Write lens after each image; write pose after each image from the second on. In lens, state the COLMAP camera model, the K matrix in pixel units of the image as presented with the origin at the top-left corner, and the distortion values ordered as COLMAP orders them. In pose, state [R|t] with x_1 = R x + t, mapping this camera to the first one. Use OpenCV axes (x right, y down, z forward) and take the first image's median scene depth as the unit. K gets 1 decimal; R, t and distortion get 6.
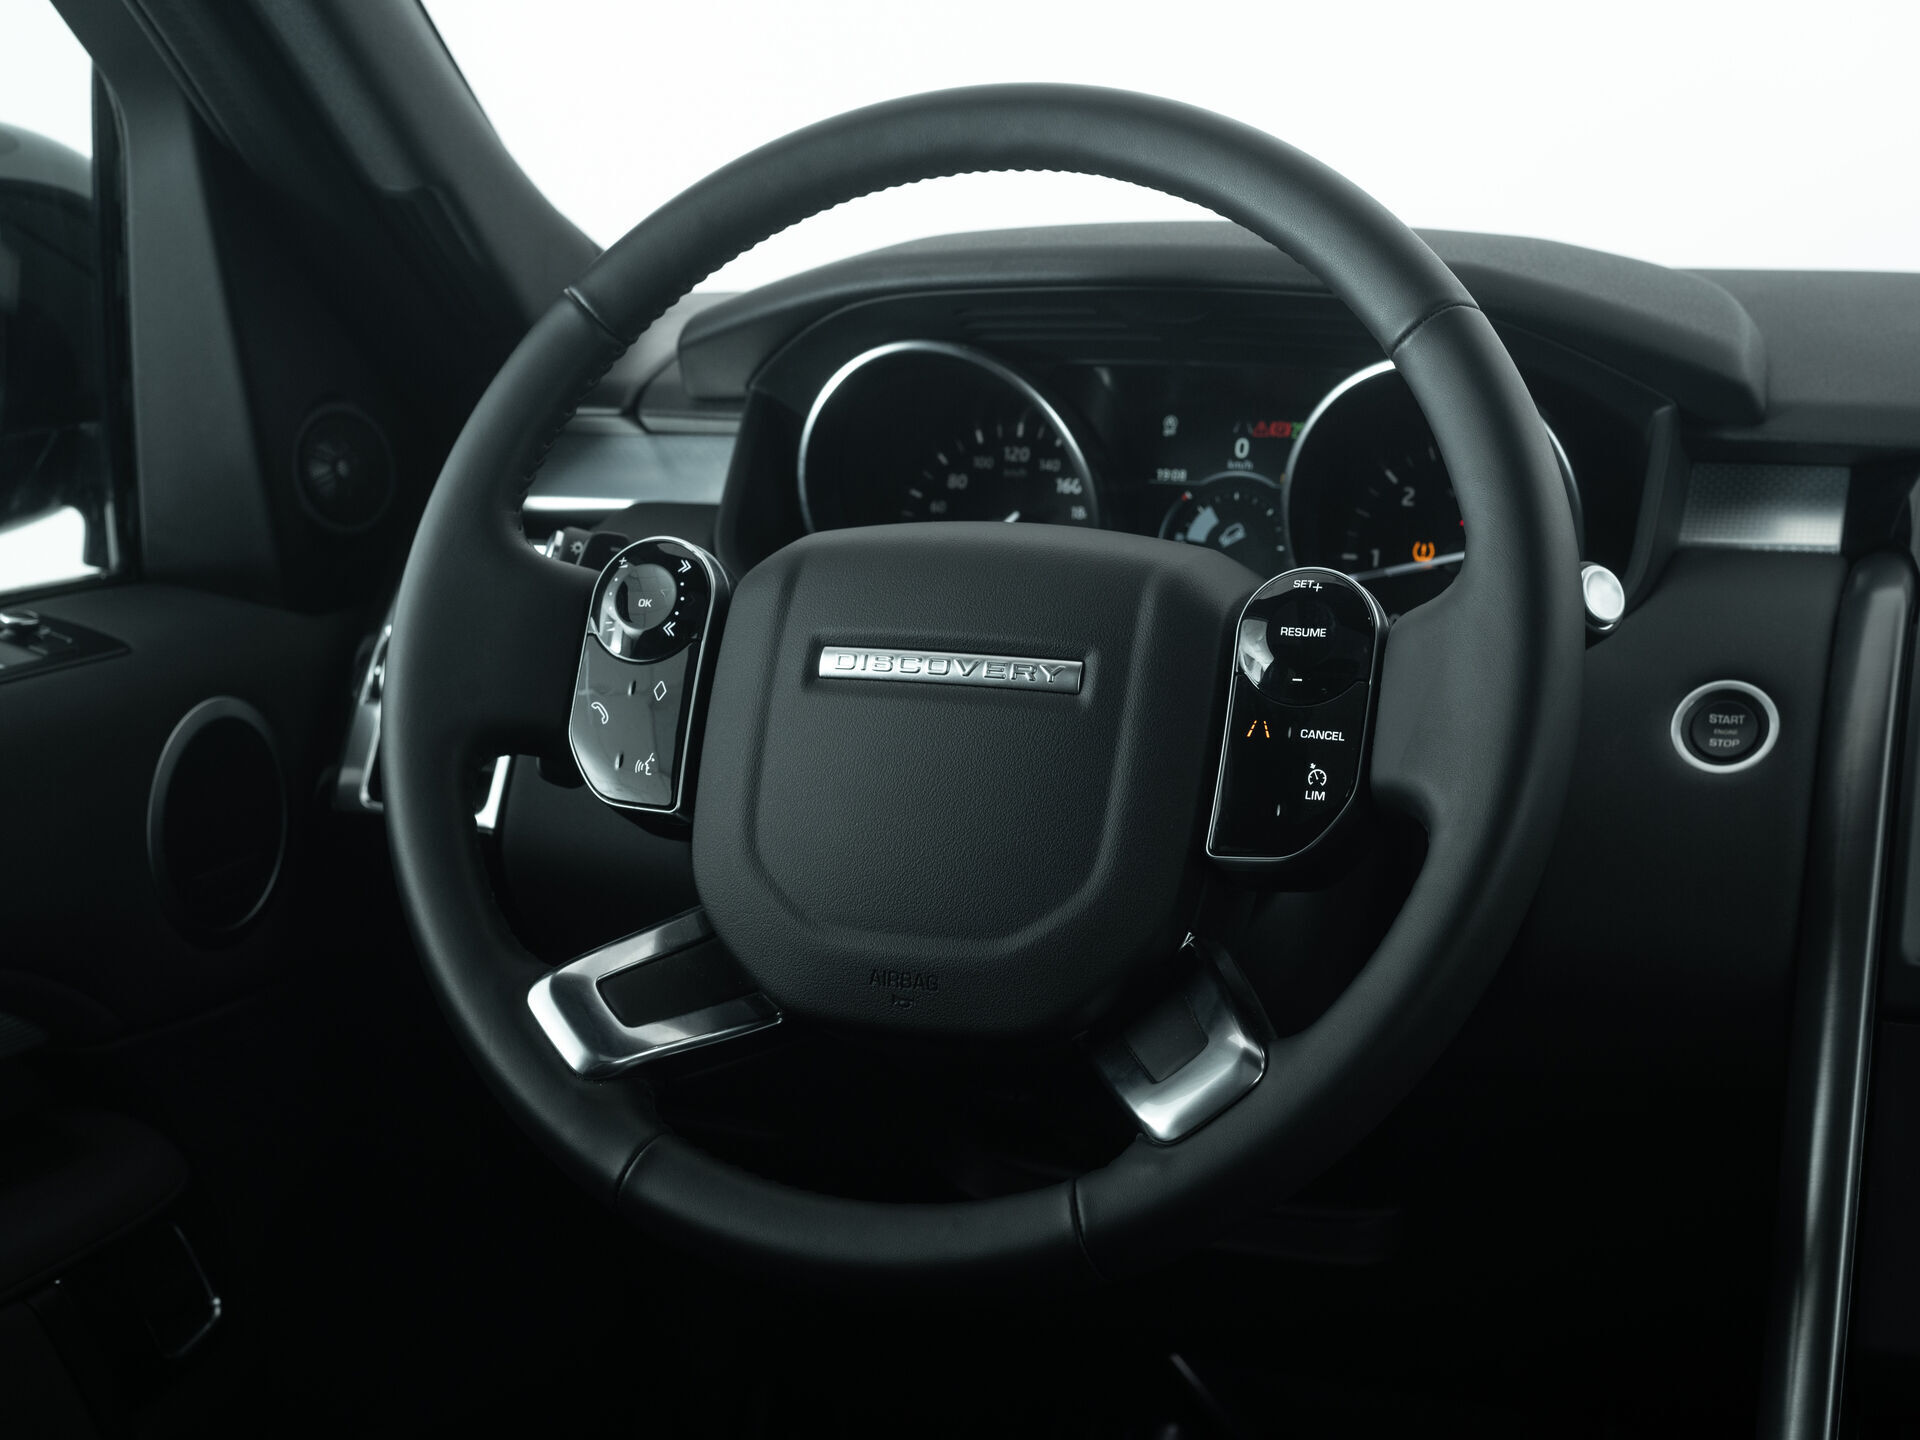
lens RADIAL K [[3236.5, 0, 960.0], [0, 3236.5, 720.0], [0, 0, 1]] dist [-0.112596, 0.008955]
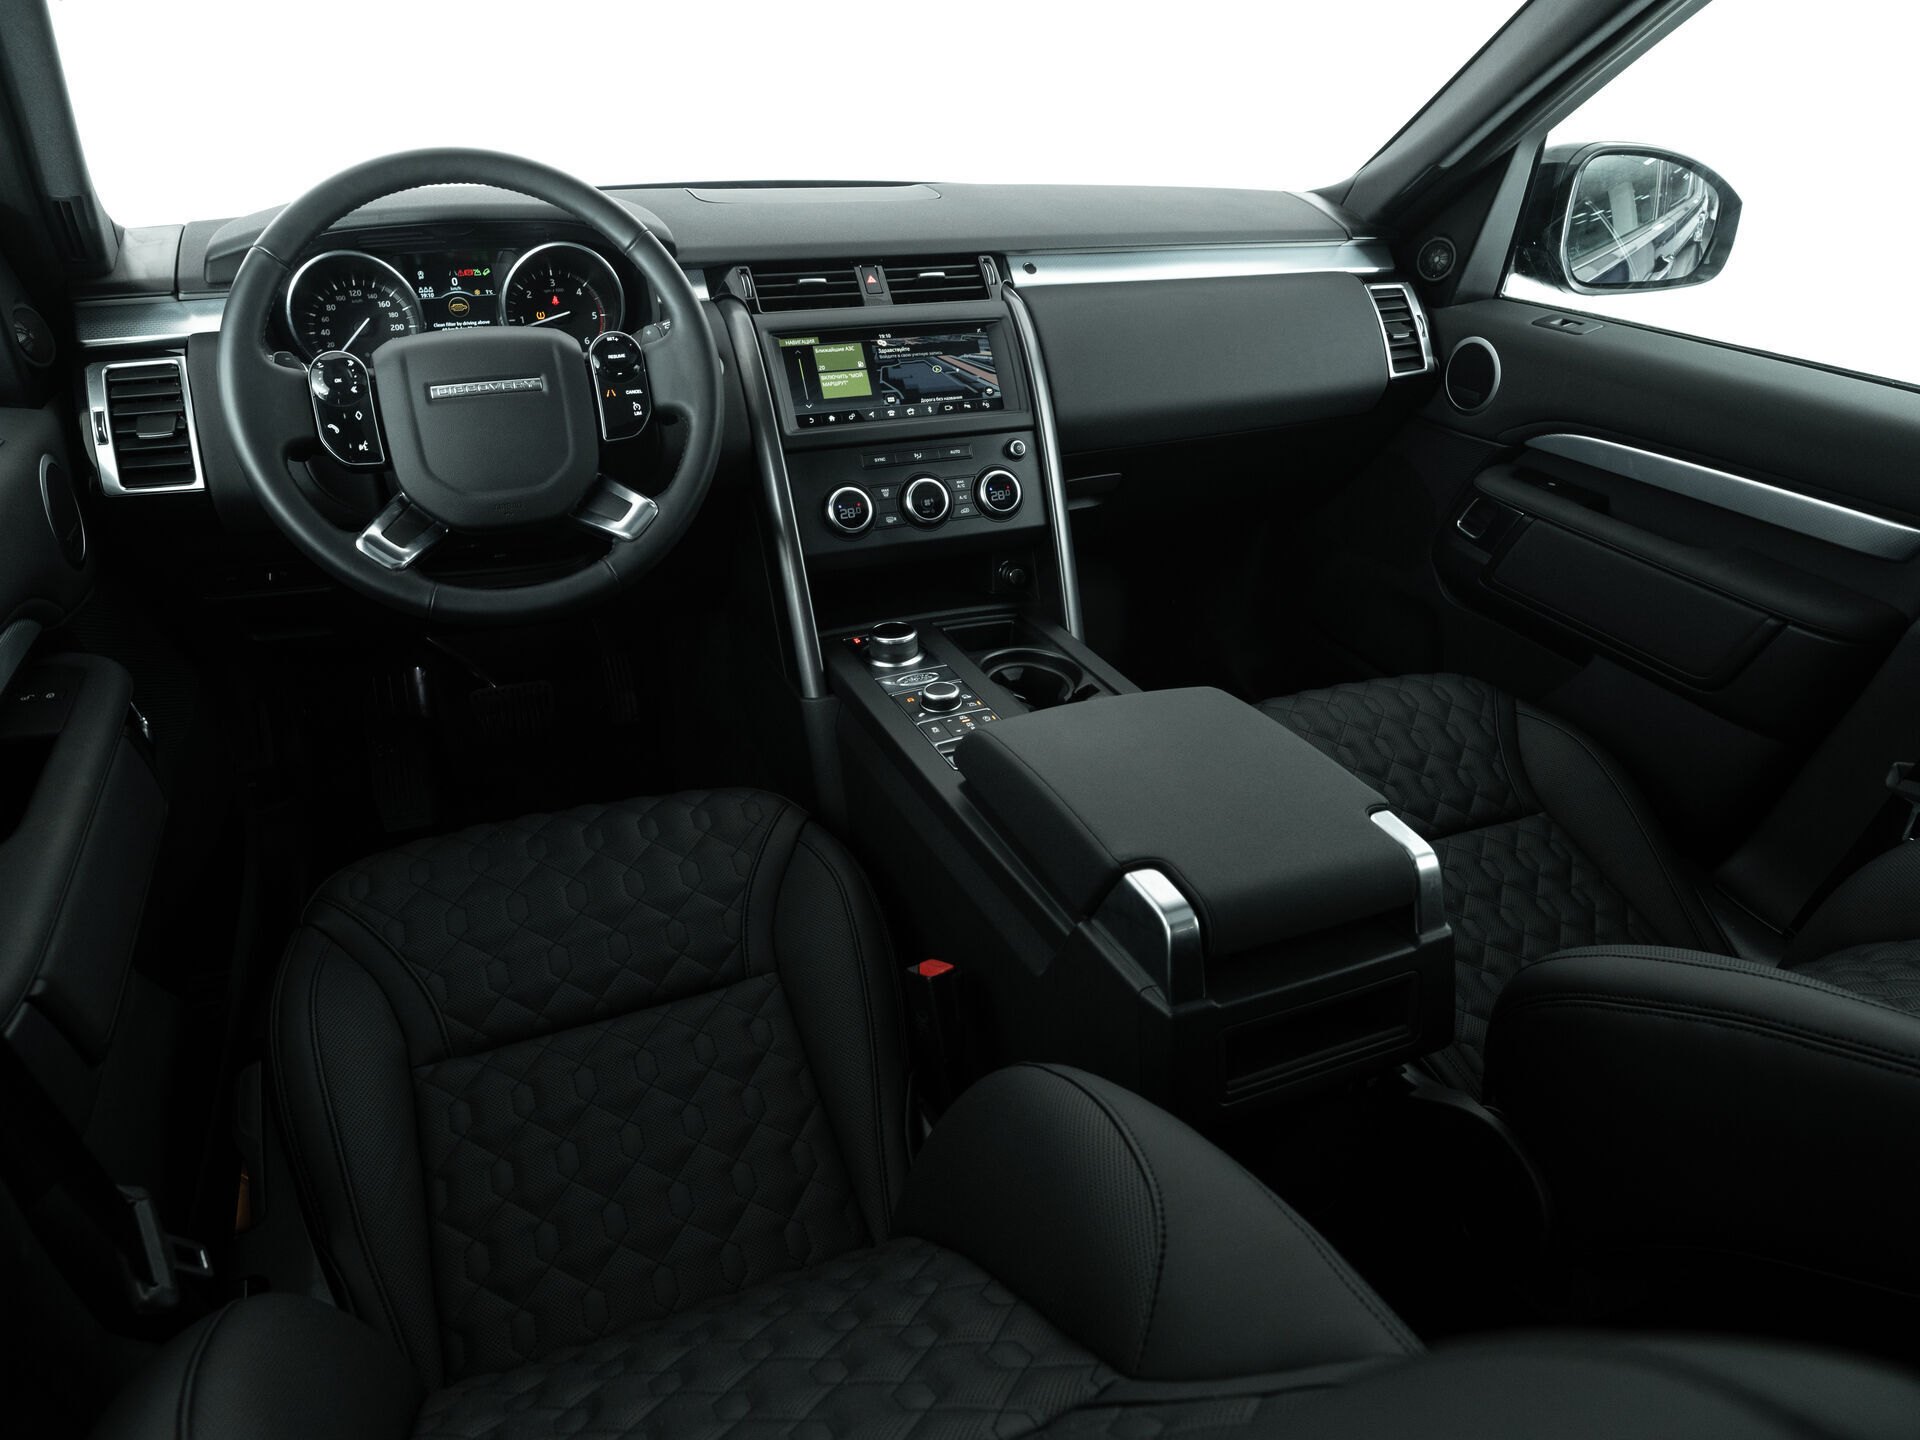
lens RADIAL K [[1241.0, 0, 959.8], [0, 1241.0, 713.2], [0, 0, 1]] dist [-0.021923, 0.000321]
pose [[0.709612, -0.318603, 0.628445, -0.433900], [0.112848, 0.931804, 0.344974, -0.070557], [-0.695497, -0.173879, 0.697173, -0.025712]]
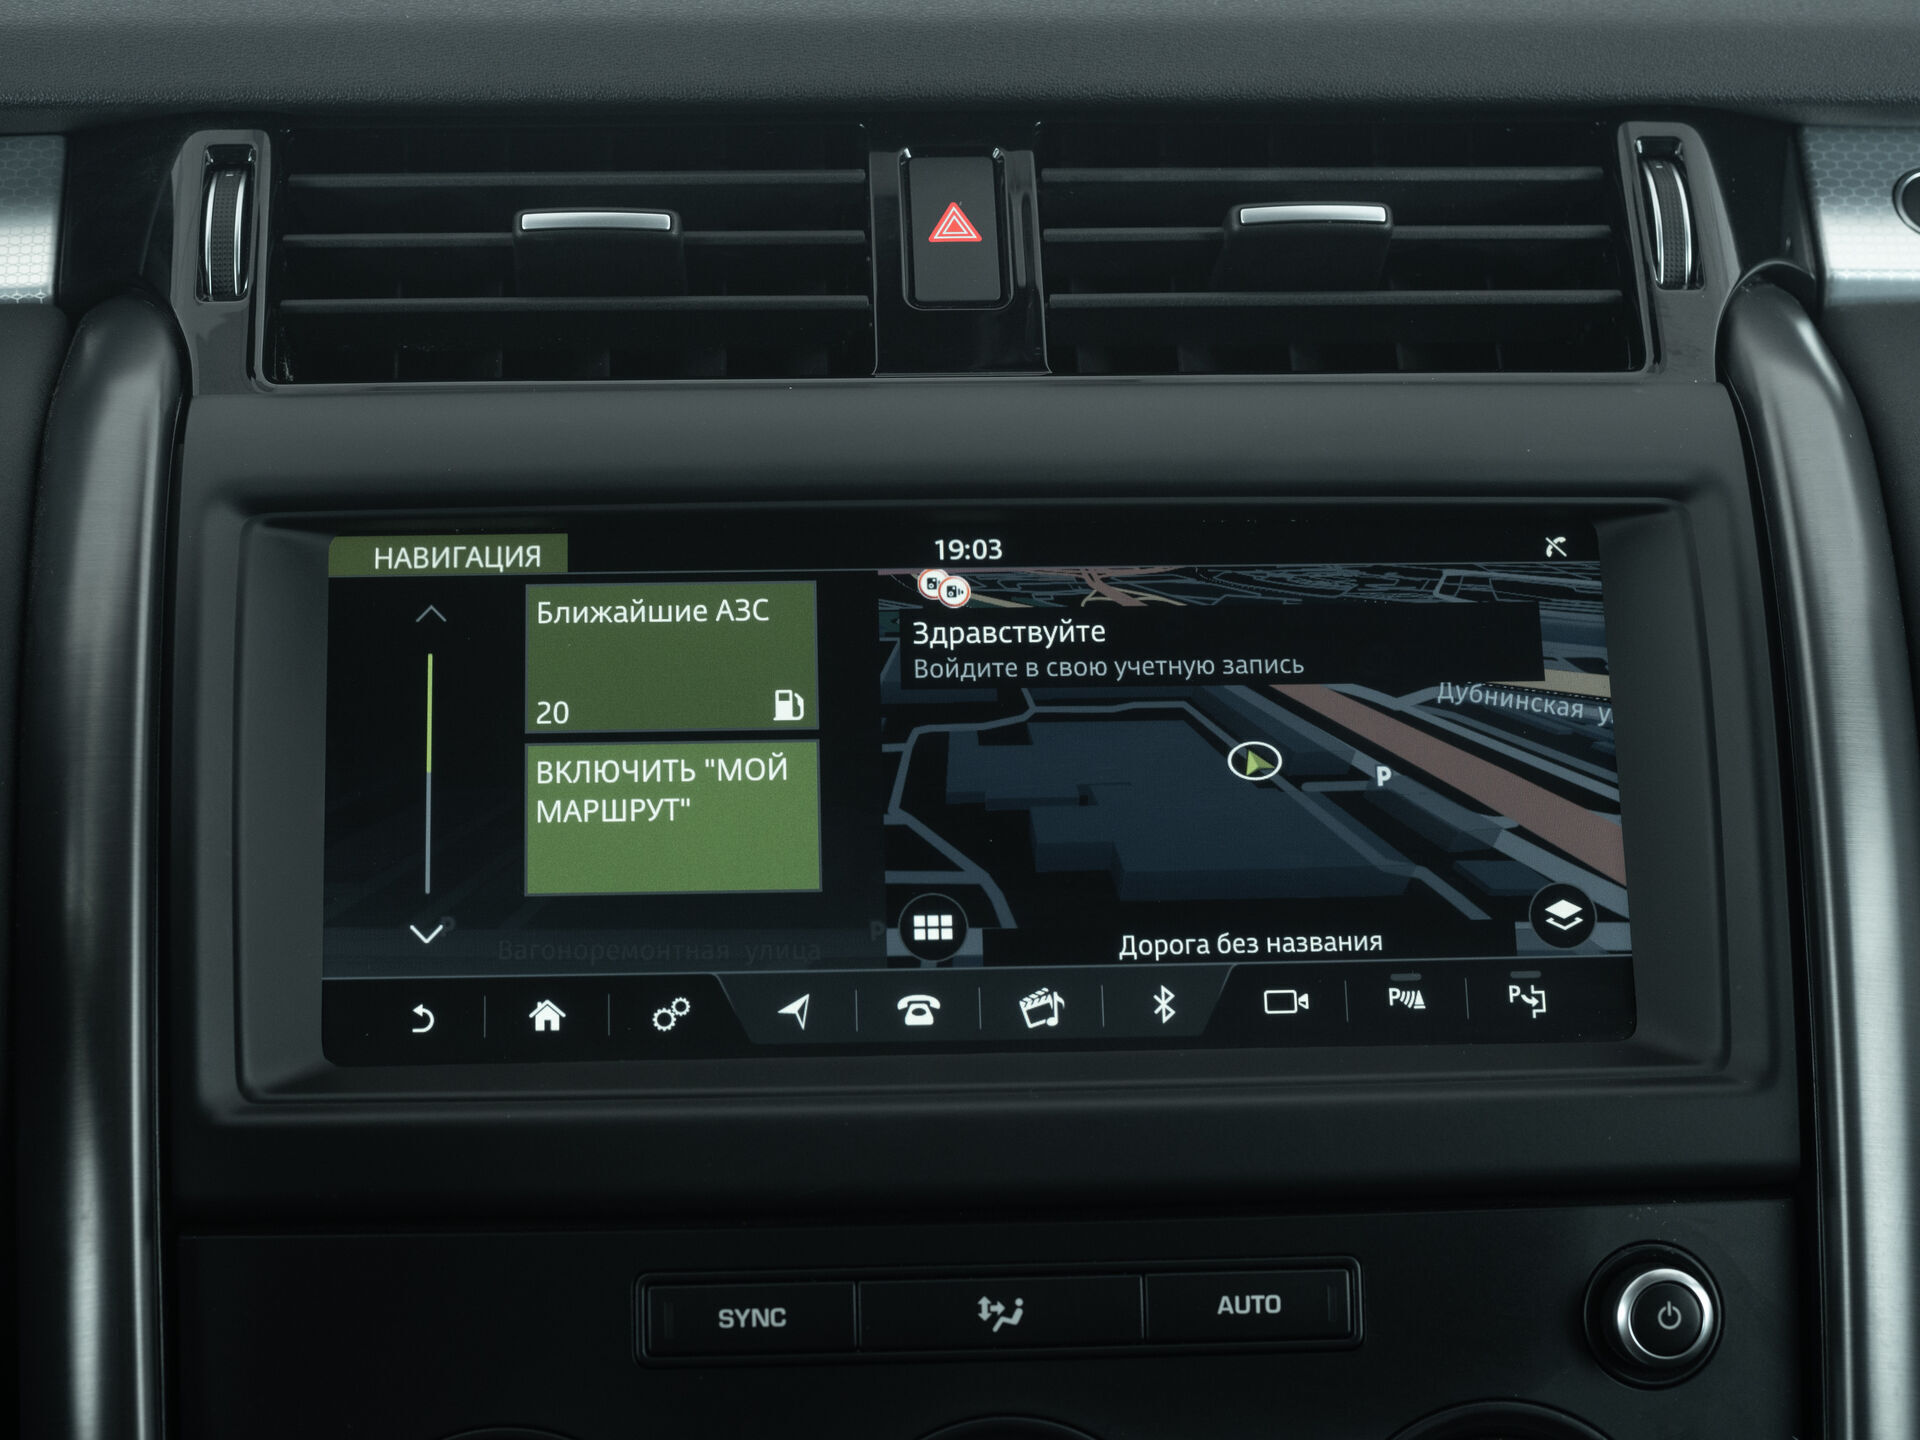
lens RADIAL K [[3333.9, 0, 918.0], [0, 3333.9, 761.9], [0, 0, 1]] dist [-0.141296, 0.065785]
pose [[0.907873, -0.144385, 0.393599, 0.189599], [0.073482, 0.979094, 0.189670, -0.076949], [-0.412756, -0.143274, 0.899503, 0.450965]]
